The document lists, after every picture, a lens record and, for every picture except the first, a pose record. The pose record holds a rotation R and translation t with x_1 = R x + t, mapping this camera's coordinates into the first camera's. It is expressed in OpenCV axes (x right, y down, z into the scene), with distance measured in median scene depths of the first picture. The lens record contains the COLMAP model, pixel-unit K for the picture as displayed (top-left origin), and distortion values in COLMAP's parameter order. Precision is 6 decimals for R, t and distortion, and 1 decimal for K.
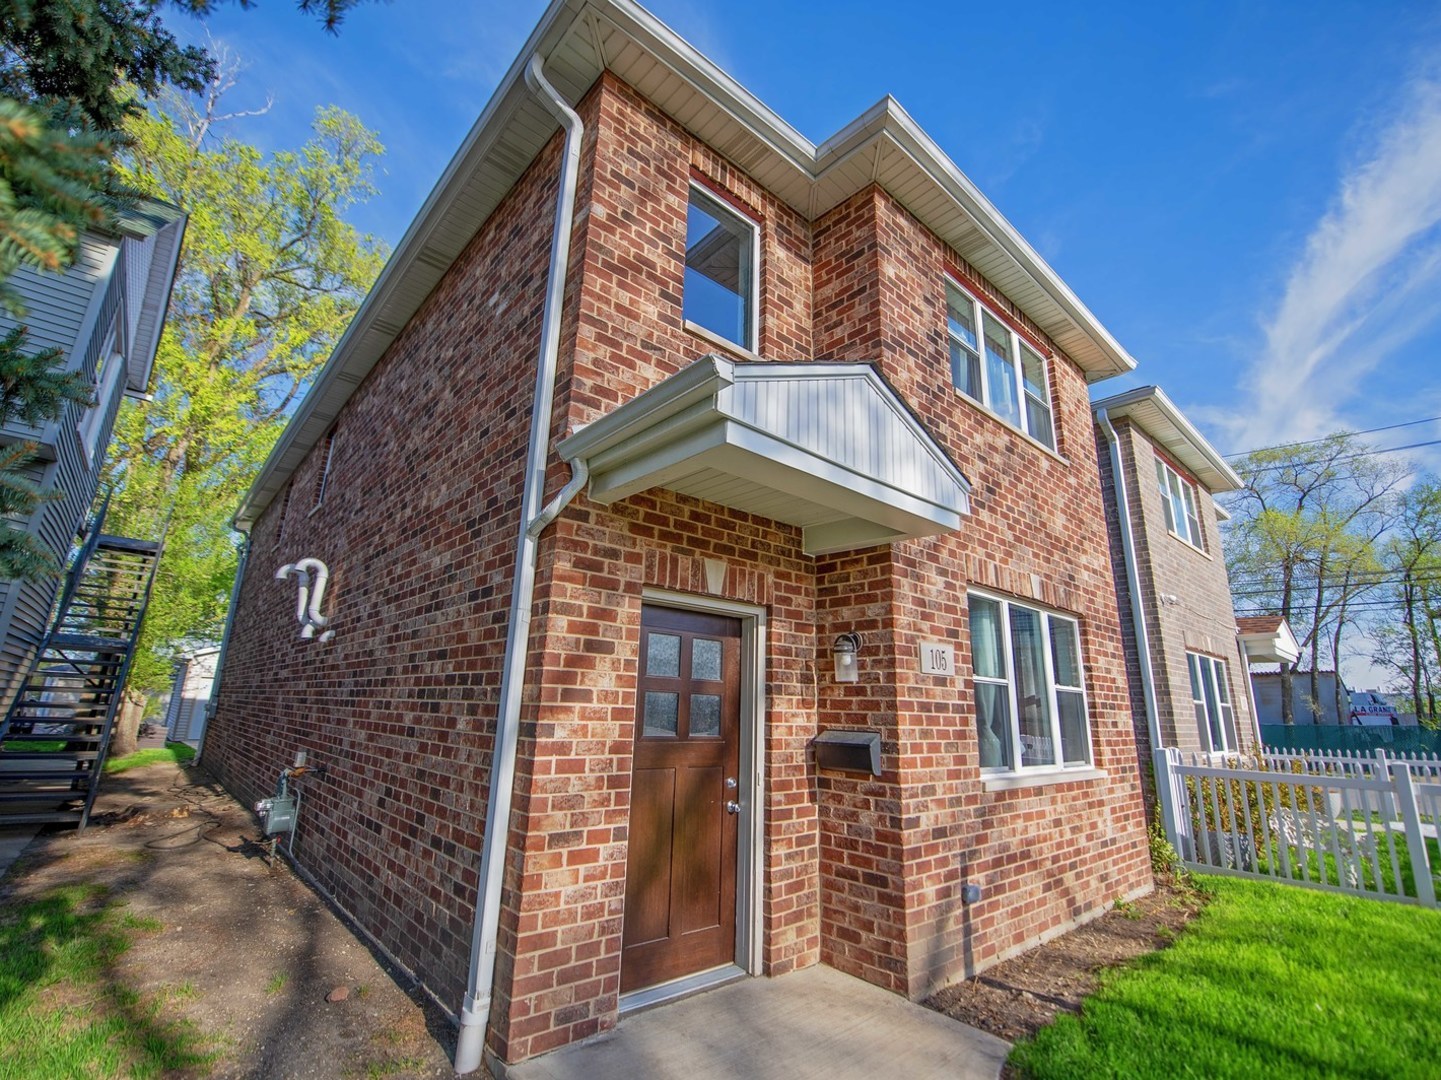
lens RADIAL K [[657.8, 0, 716.3], [0, 657.8, 526.9], [0, 0, 1]] dist [-0.017496, -0.002430]
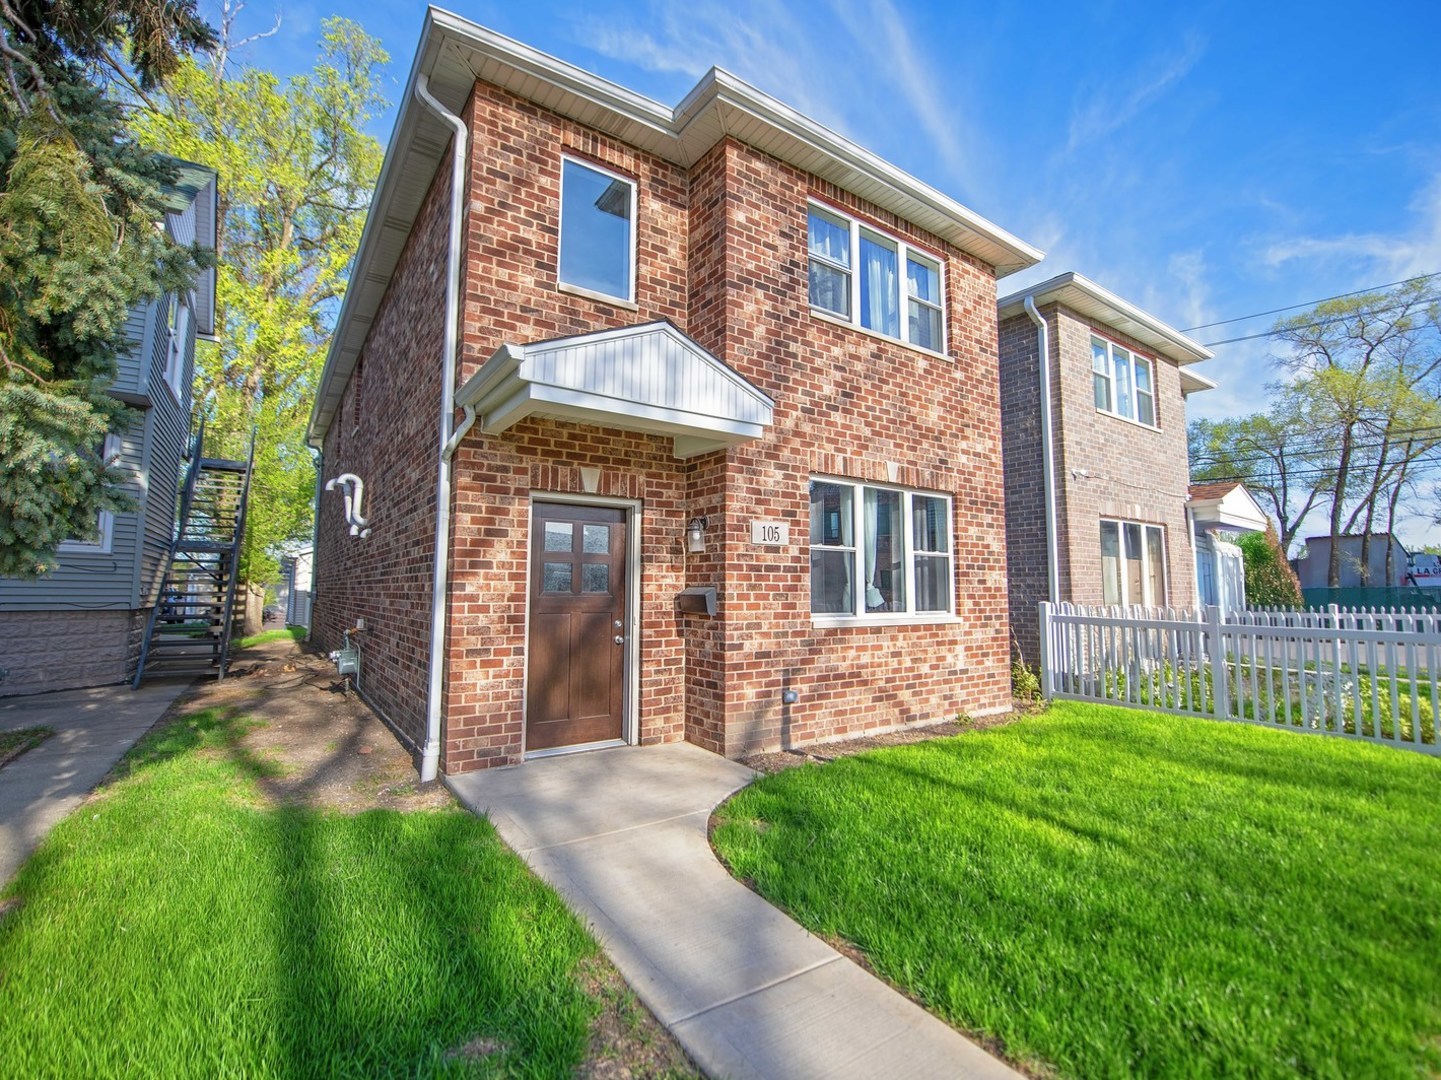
lens RADIAL K [[657.8, 0, 717.9], [0, 657.8, 532.1], [0, 0, 1]] dist [-0.017496, -0.002430]
pose [[0.993148, -0.036040, -0.111172, 0.356786], [0.055627, 0.982370, 0.178480, -0.041861], [0.102779, -0.183441, 0.977643, -0.295600]]
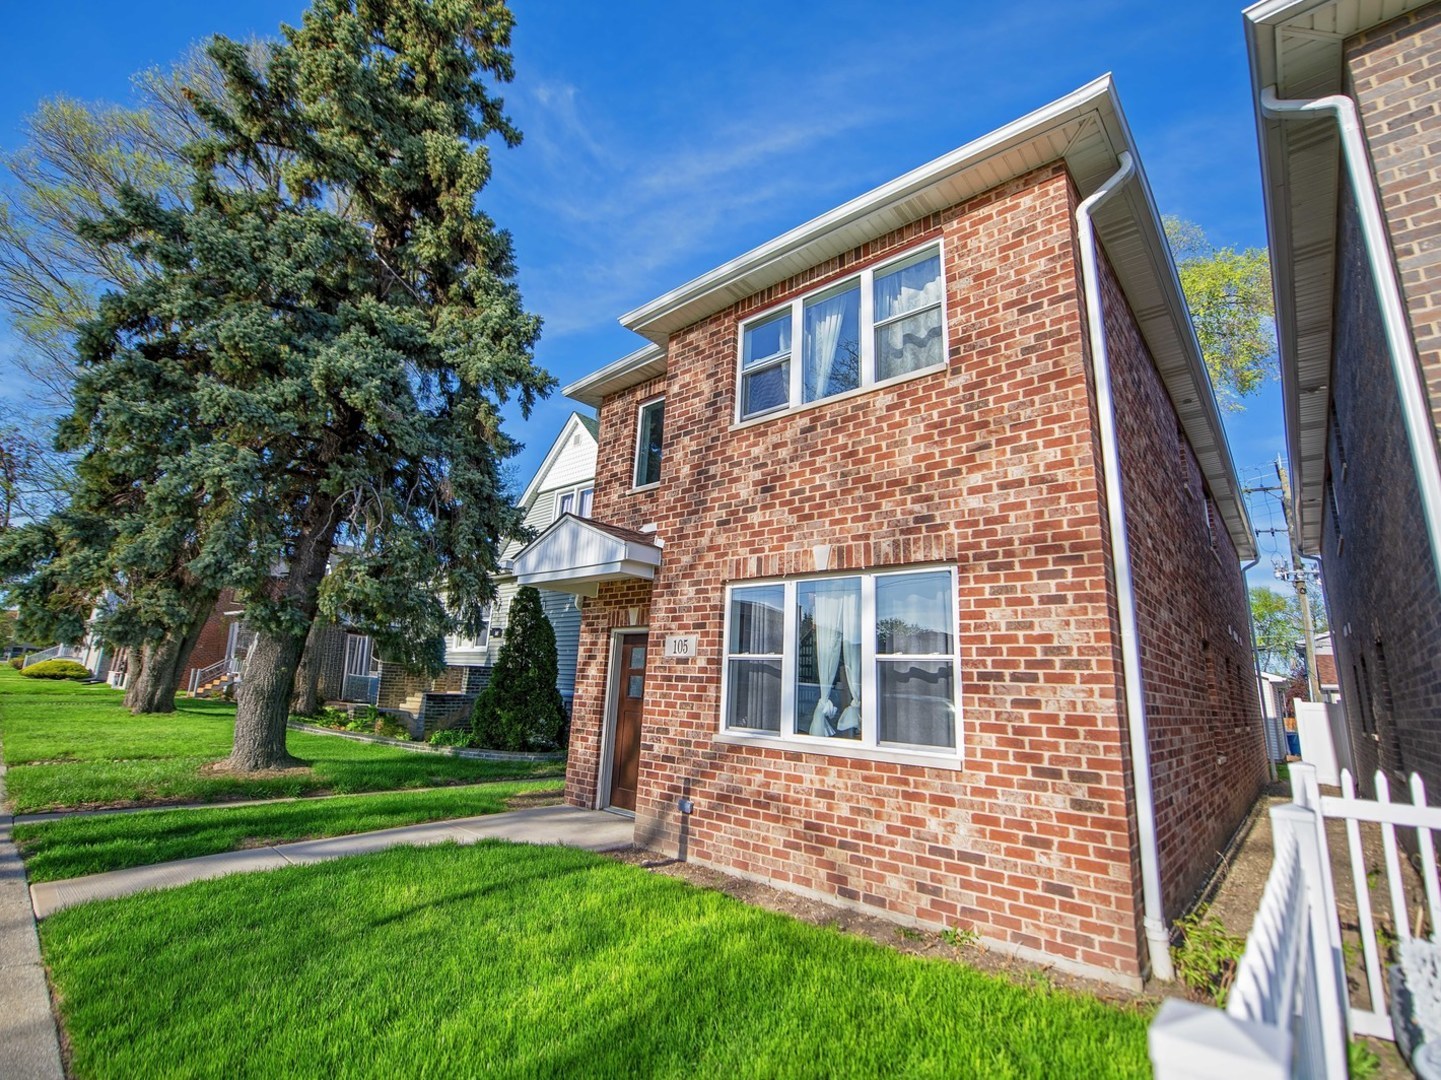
lens RADIAL K [[657.8, 0, 715.7], [0, 657.8, 528.6], [0, 0, 1]] dist [-0.017496, -0.002430]
pose [[0.118034, -0.261787, -0.957881, 1.715251], [0.225041, 0.946578, -0.230968, 0.291147], [0.967173, -0.188300, 0.170642, 0.819655]]
